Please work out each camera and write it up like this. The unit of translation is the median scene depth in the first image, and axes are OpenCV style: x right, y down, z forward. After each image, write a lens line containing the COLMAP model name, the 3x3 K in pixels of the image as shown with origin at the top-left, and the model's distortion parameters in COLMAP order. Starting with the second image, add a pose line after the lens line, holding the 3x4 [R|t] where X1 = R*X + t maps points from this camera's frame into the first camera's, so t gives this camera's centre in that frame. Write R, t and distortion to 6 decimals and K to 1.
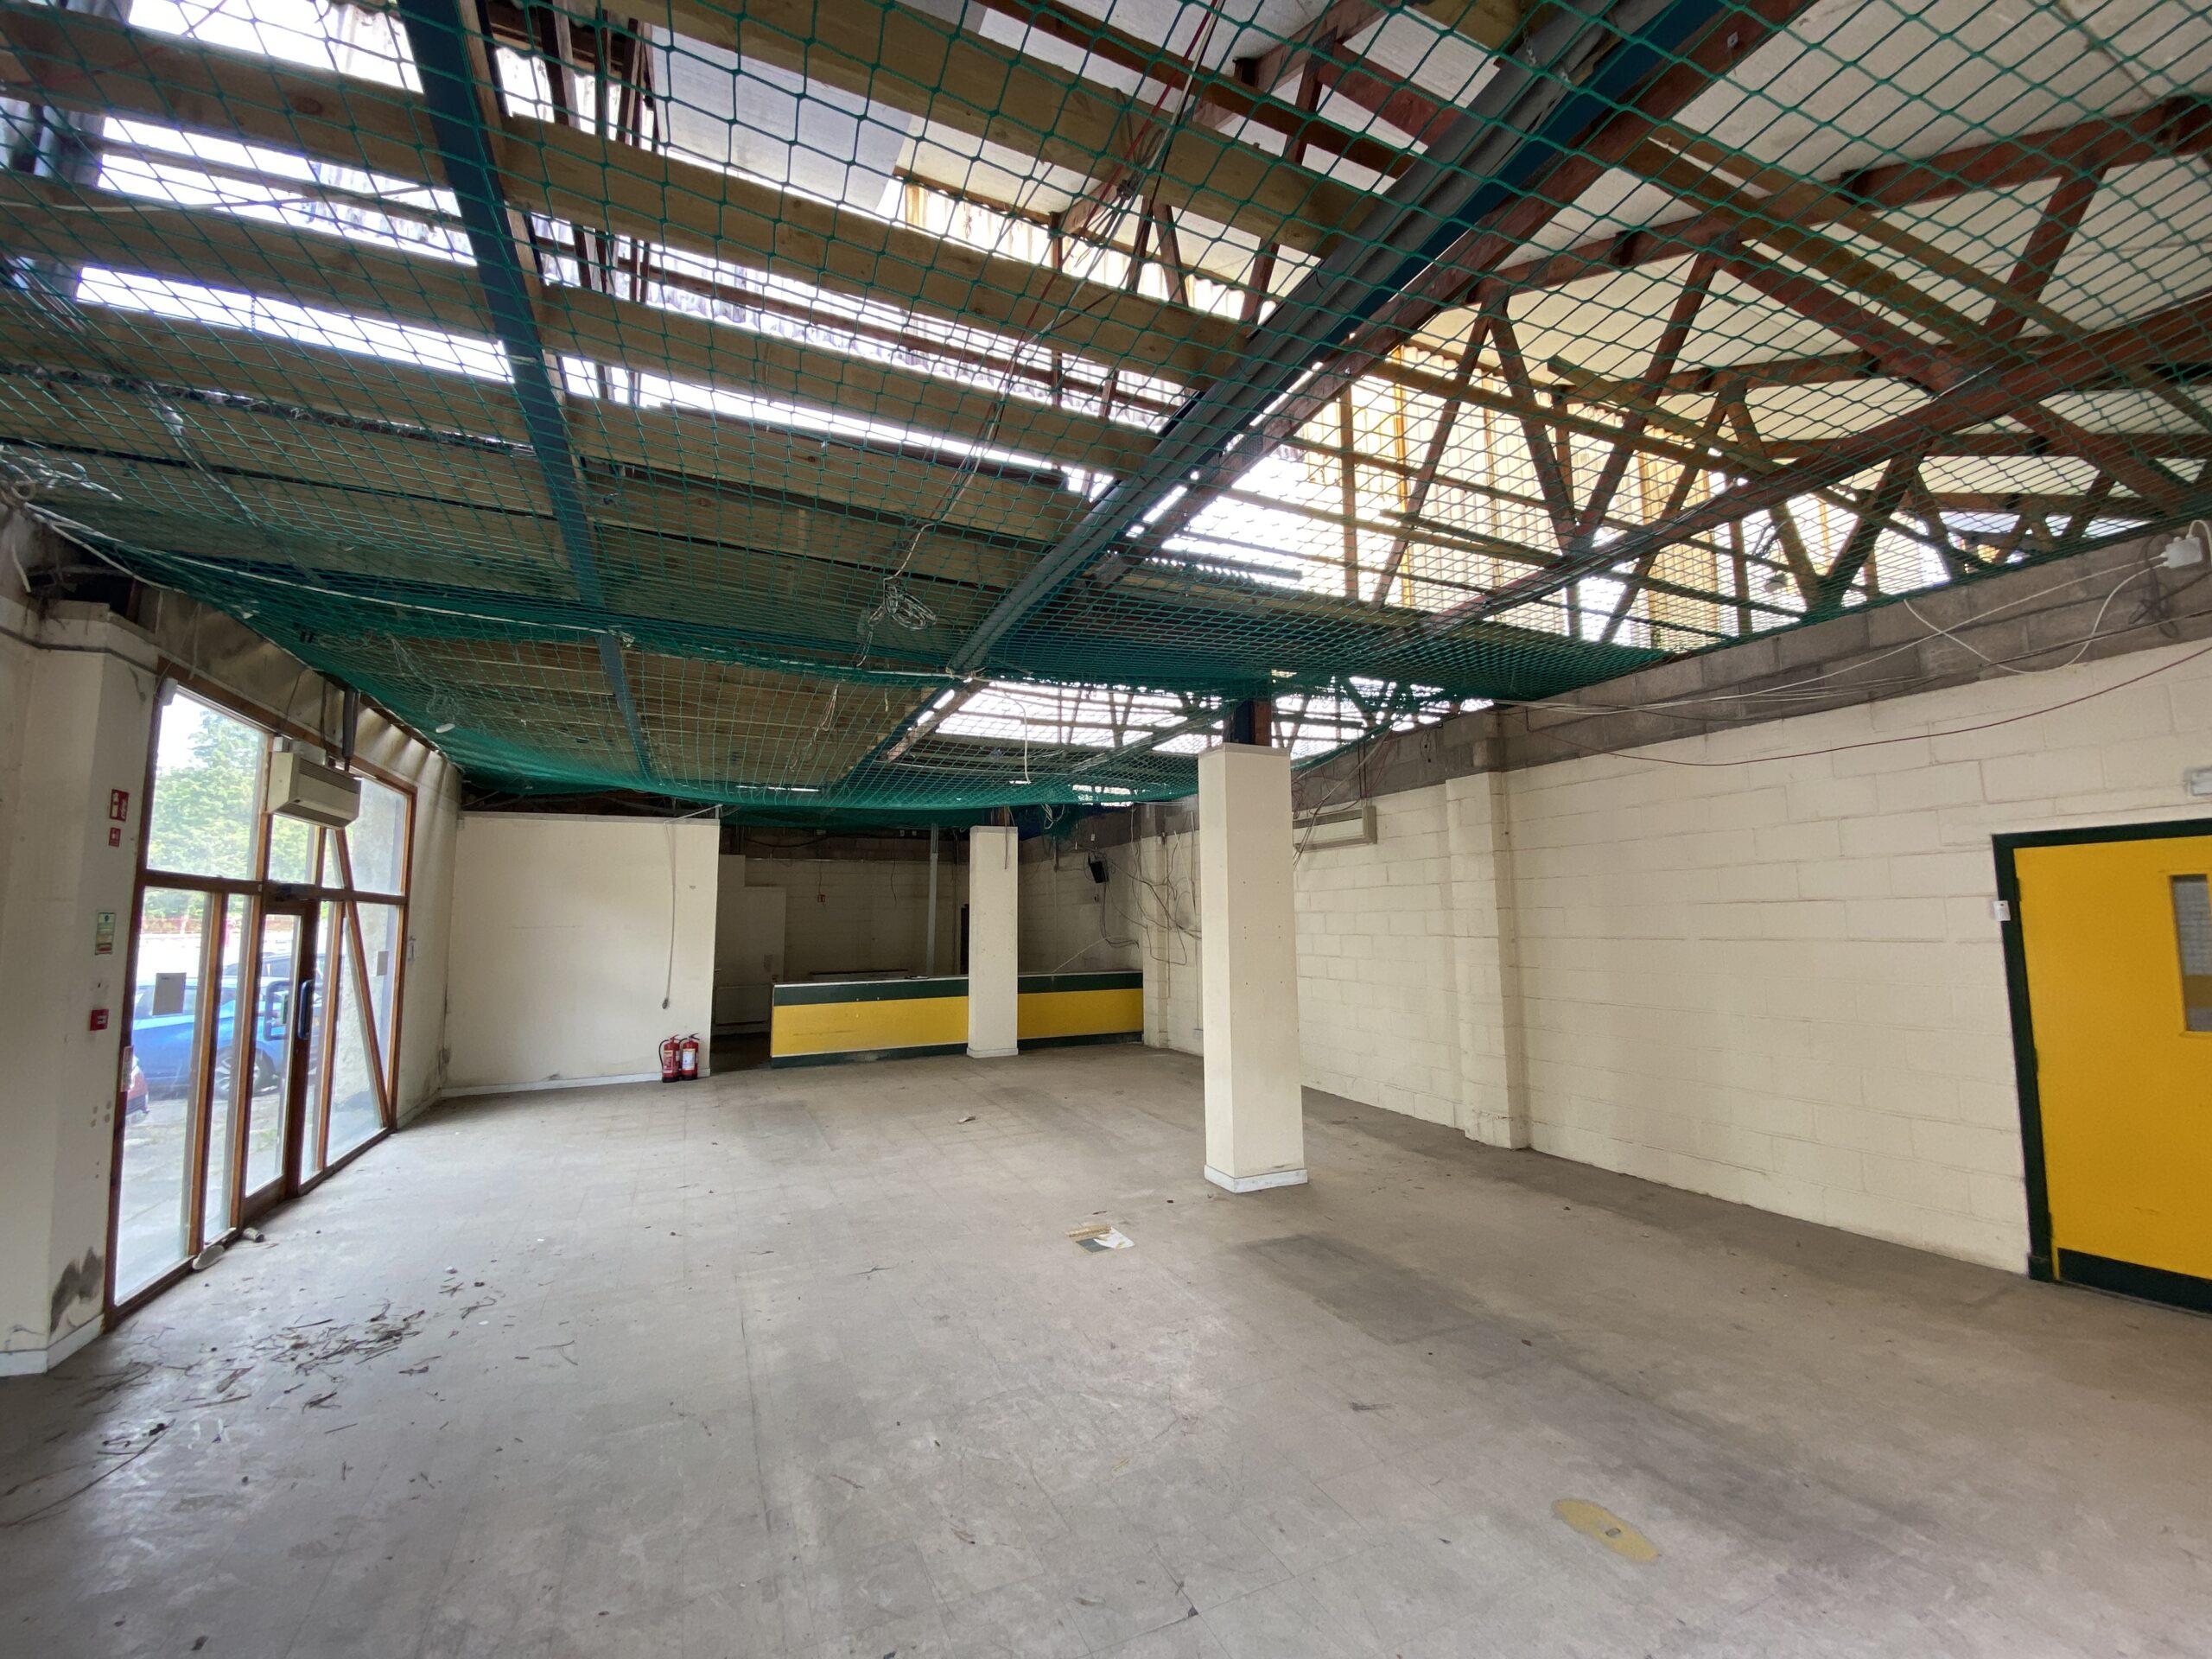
lens RADIAL K [[896.7, 0, 1097.7], [0, 896.7, 823.2], [0, 0, 1]] dist [0.024119, -0.020115]
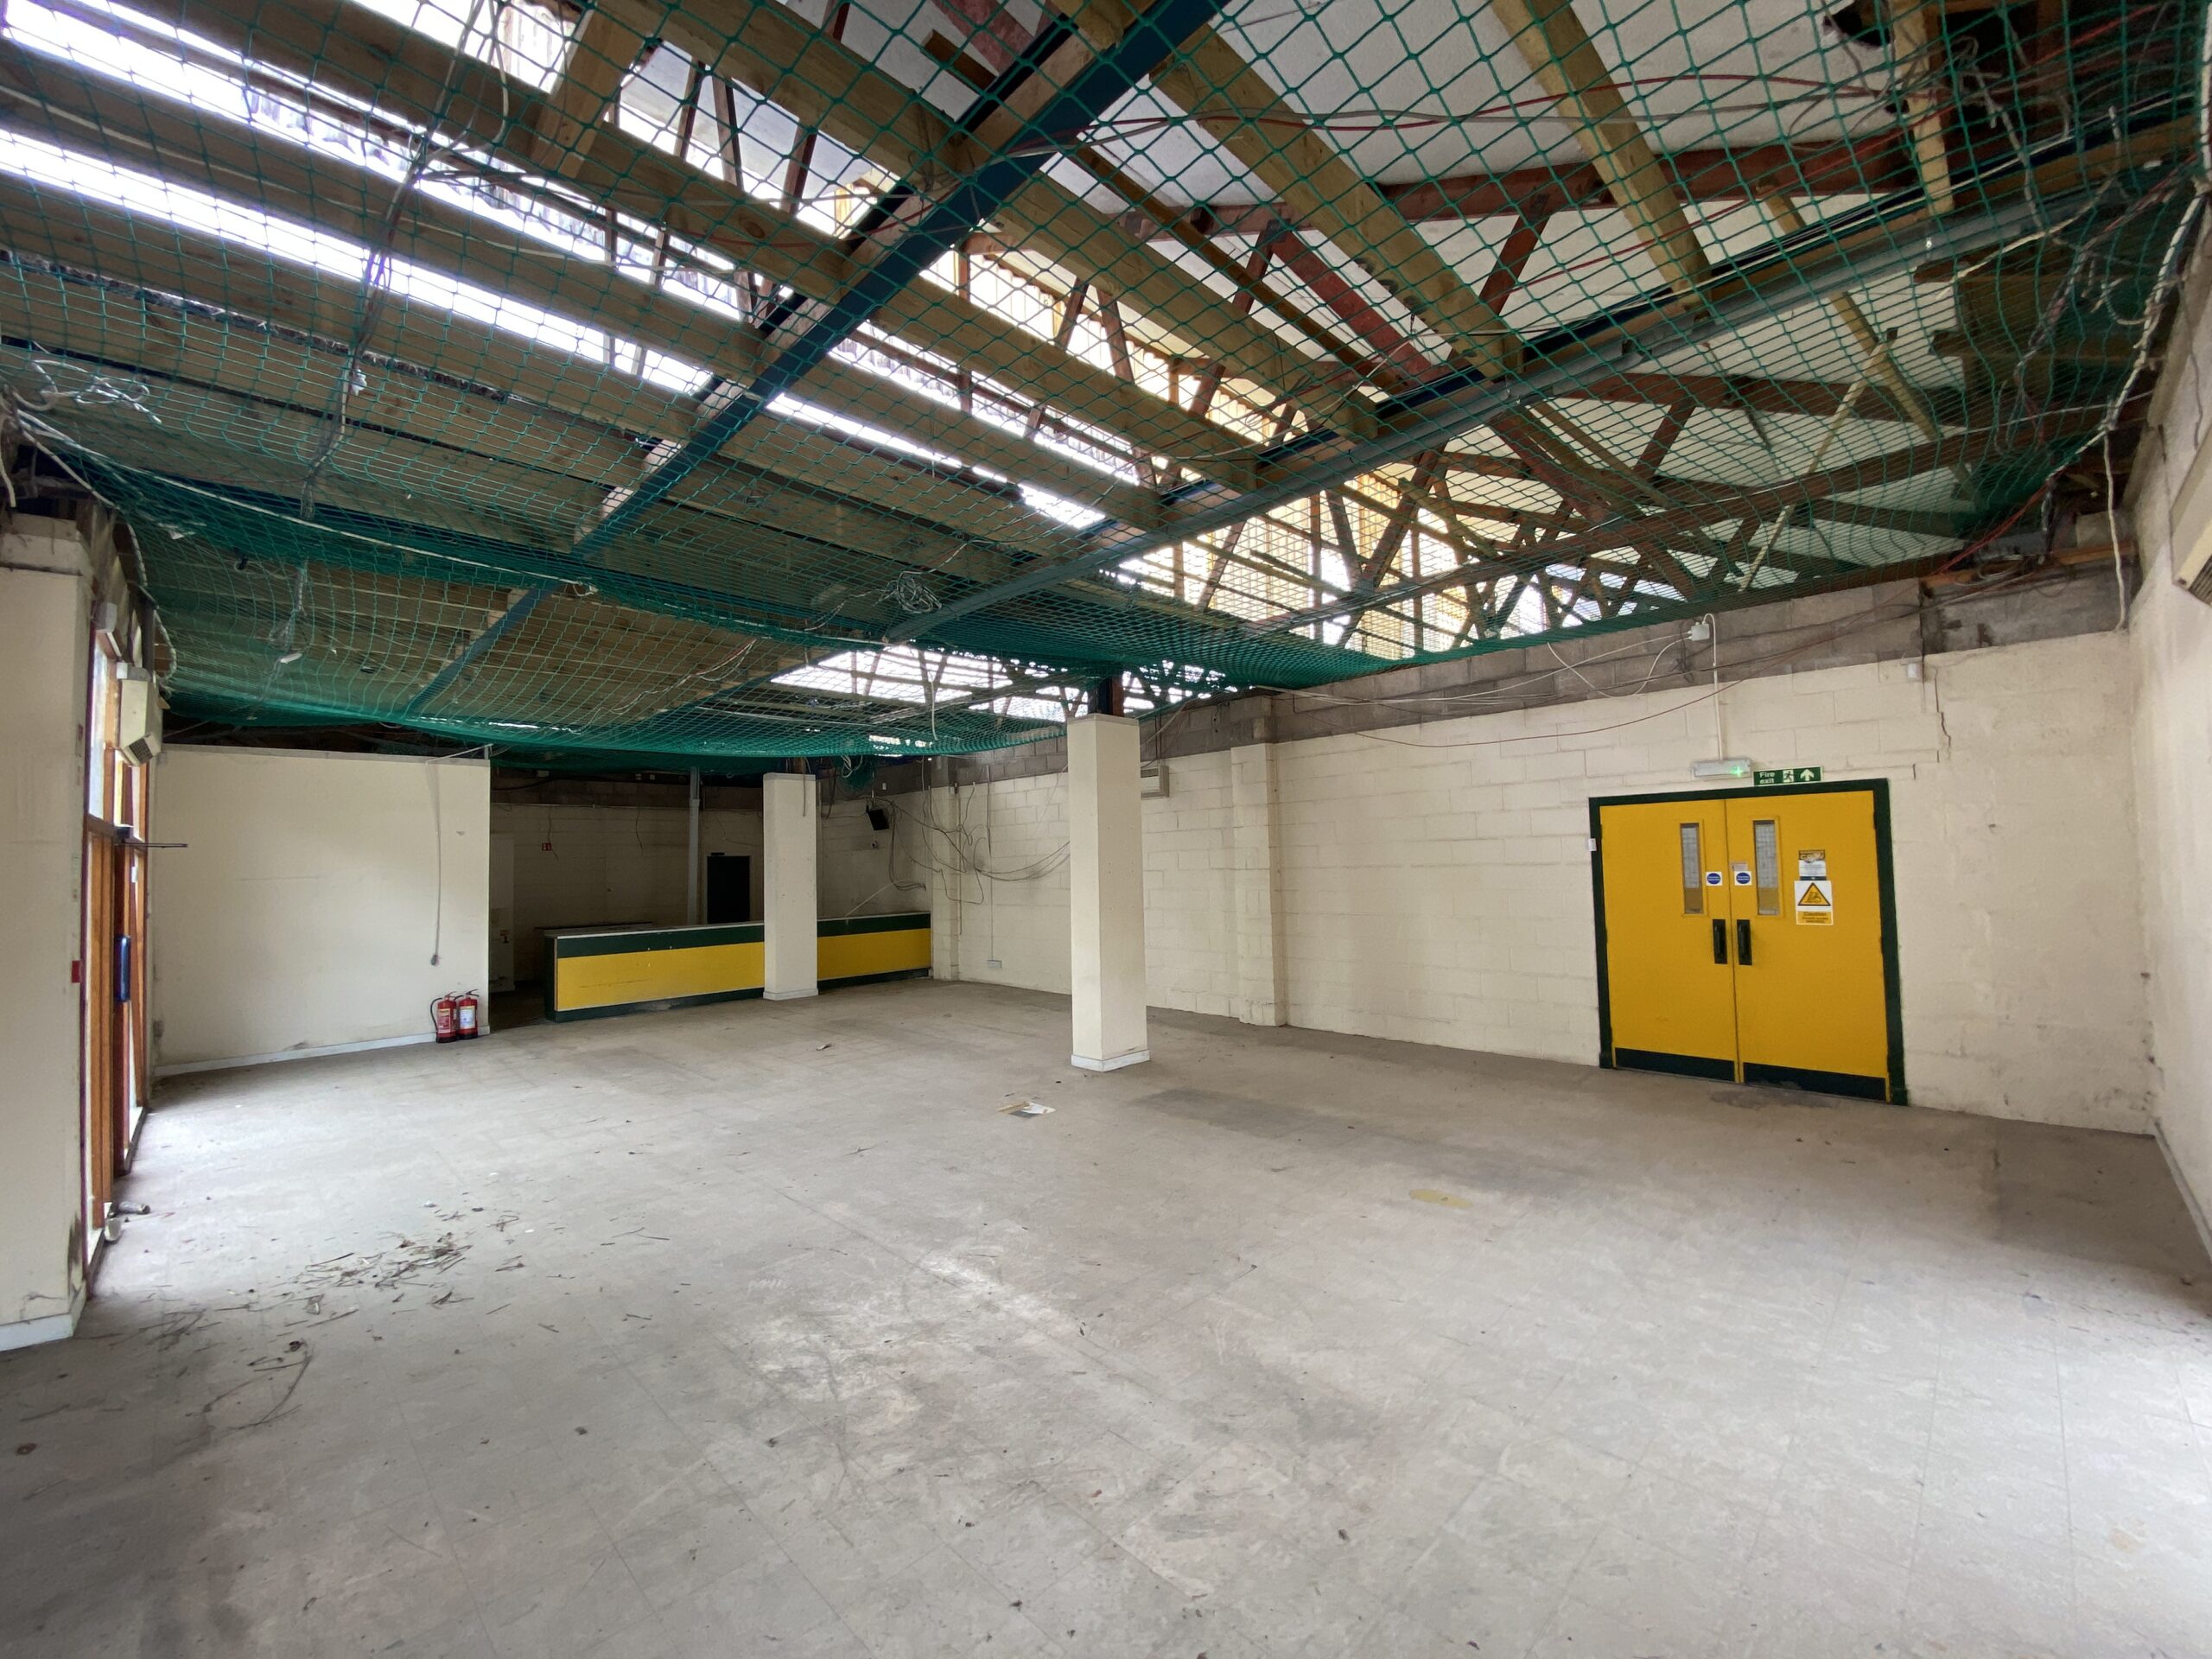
lens RADIAL K [[884.7, 0, 1100.6], [0, 884.7, 830.2], [0, 0, 1]] dist [0.040528, -0.028367]
pose [[0.938594, -0.000311, 0.345022, -0.304510], [-0.022363, 0.997842, 0.061736, -0.006595], [-0.344297, -0.065660, 0.936562, -0.159801]]
